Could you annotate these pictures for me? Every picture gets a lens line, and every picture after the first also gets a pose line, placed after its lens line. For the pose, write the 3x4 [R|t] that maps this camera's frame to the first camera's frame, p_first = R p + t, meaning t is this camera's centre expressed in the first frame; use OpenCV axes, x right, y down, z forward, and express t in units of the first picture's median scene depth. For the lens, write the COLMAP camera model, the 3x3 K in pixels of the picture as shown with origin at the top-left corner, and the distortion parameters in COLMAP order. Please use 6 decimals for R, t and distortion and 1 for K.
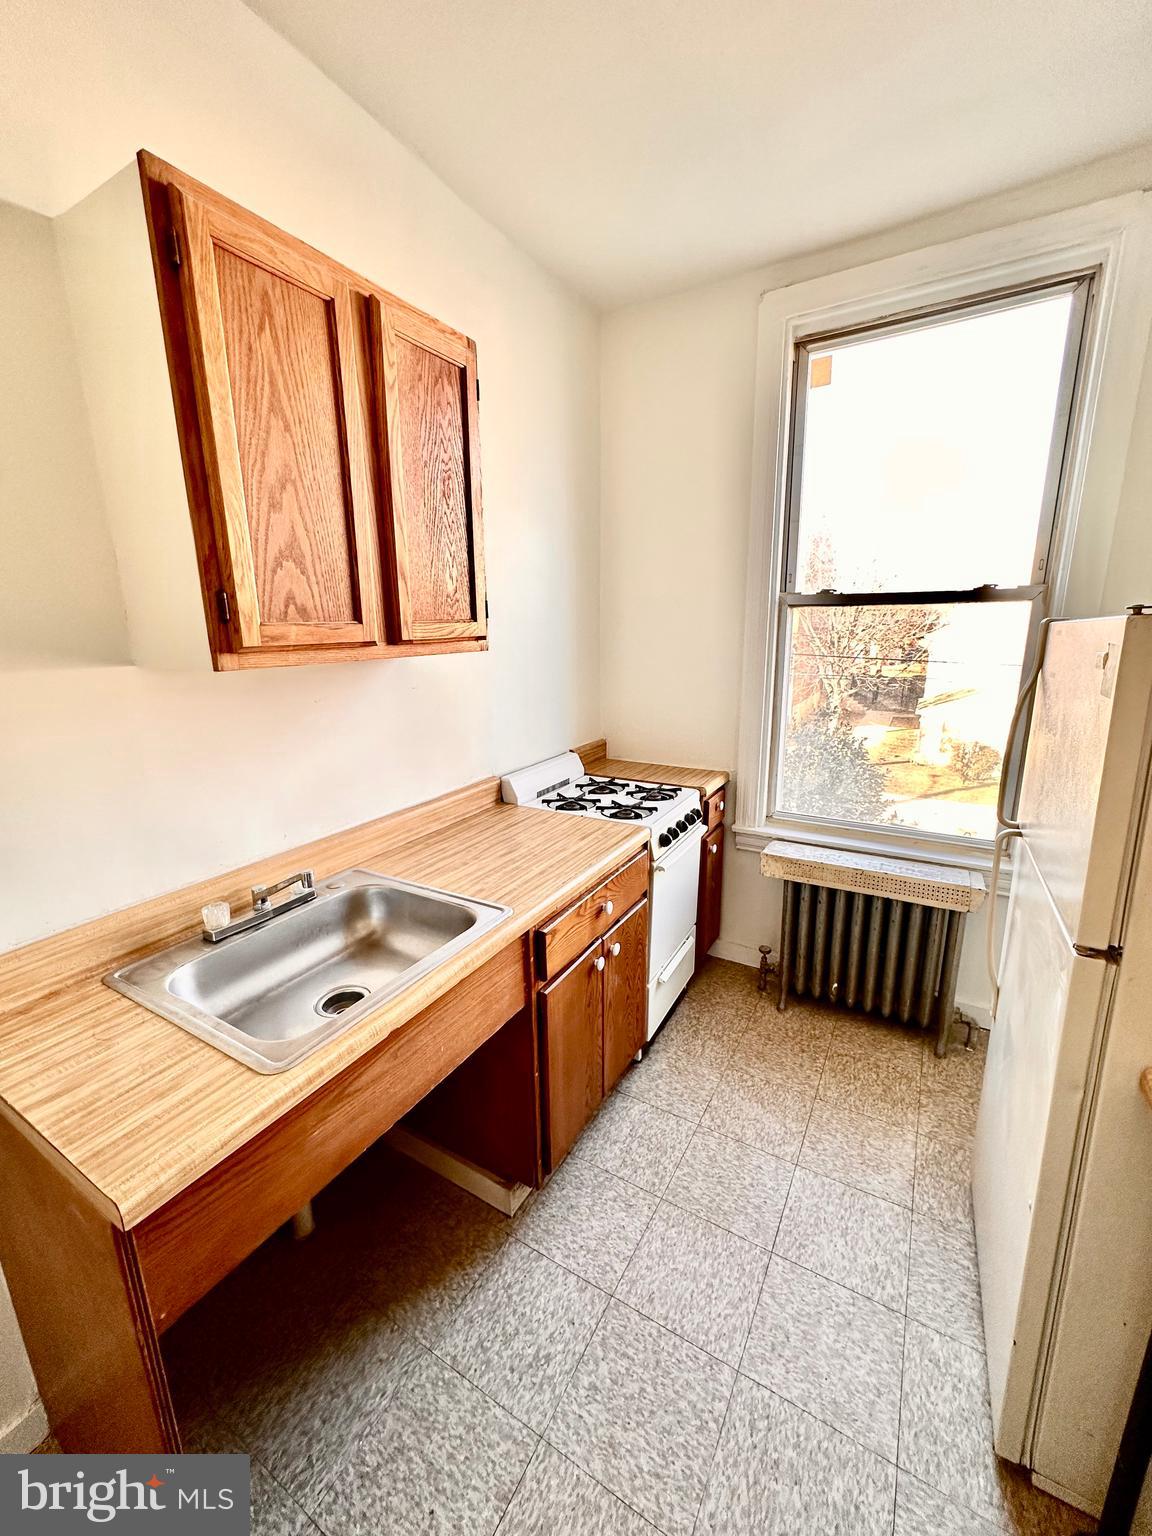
lens RADIAL K [[614.4, 0, 574.1], [0, 614.4, 765.7], [0, 0, 1]] dist [0.007989, -0.000006]
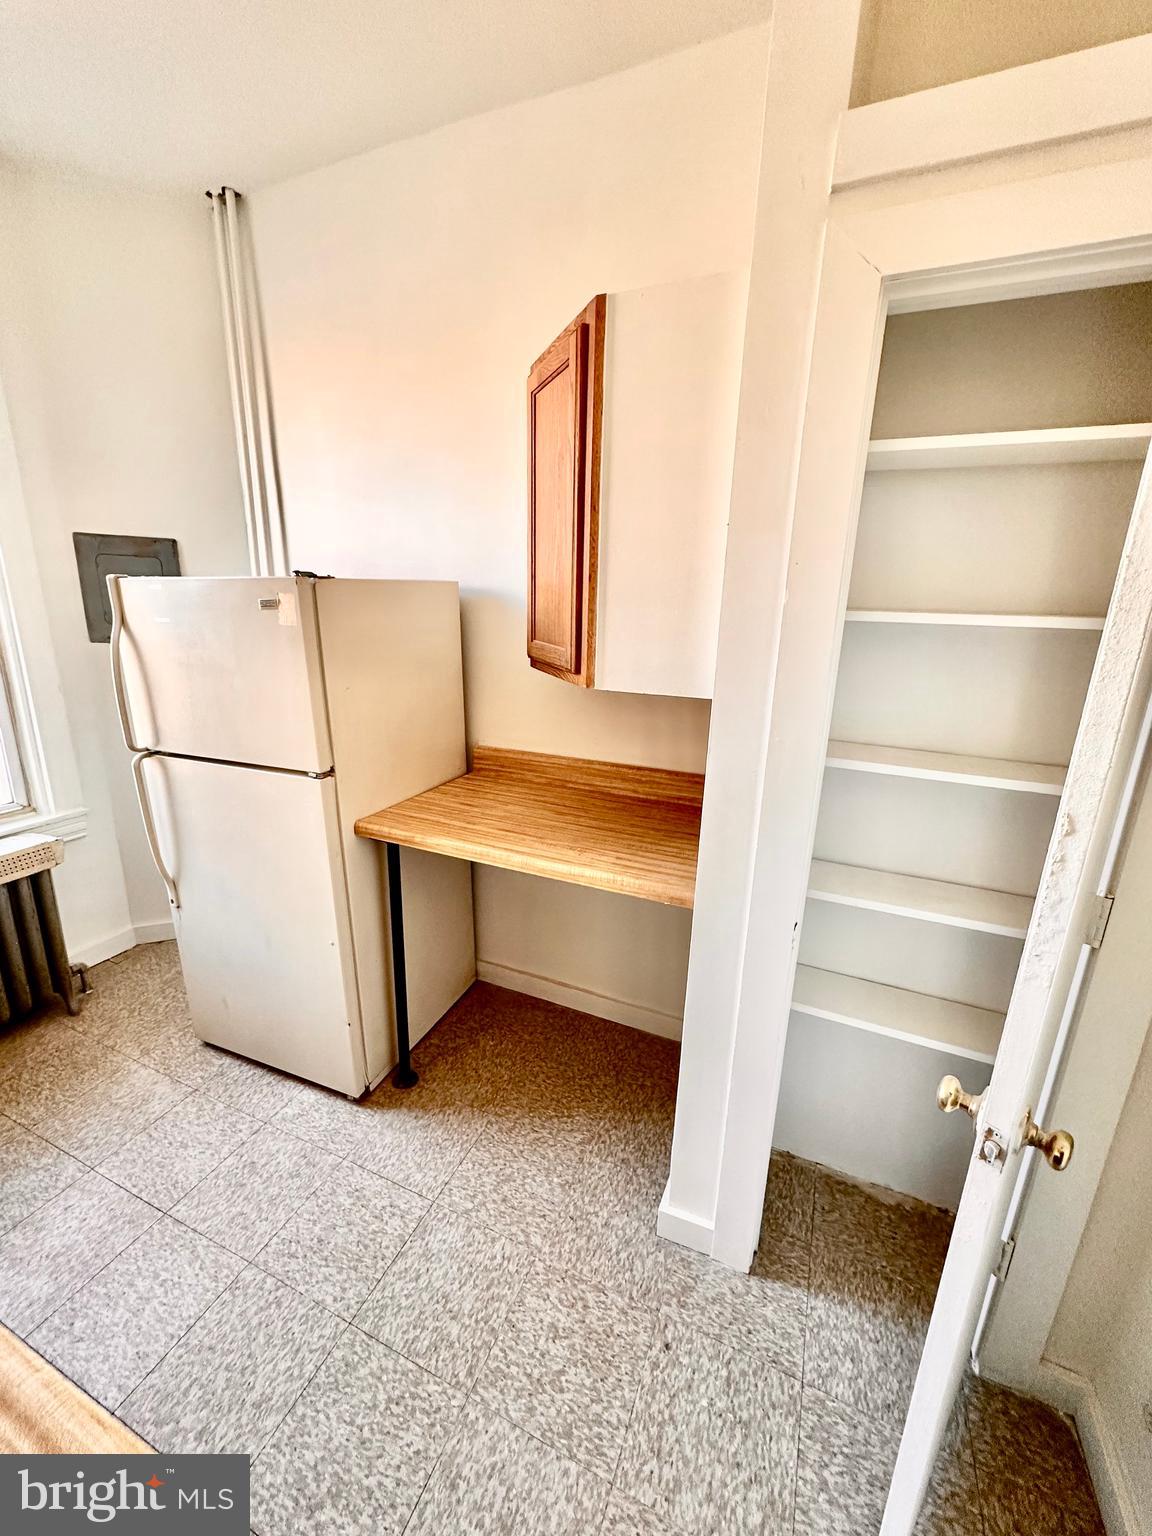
lens RADIAL K [[614.4, 0, 569.6], [0, 614.4, 766.4], [0, 0, 1]] dist [0.007989, -0.000006]
pose [[-0.112513, -0.250206, 0.961633, -0.608207], [0.202507, 0.941693, 0.268711, -0.027997], [-0.972796, 0.224971, -0.055285, 0.300936]]
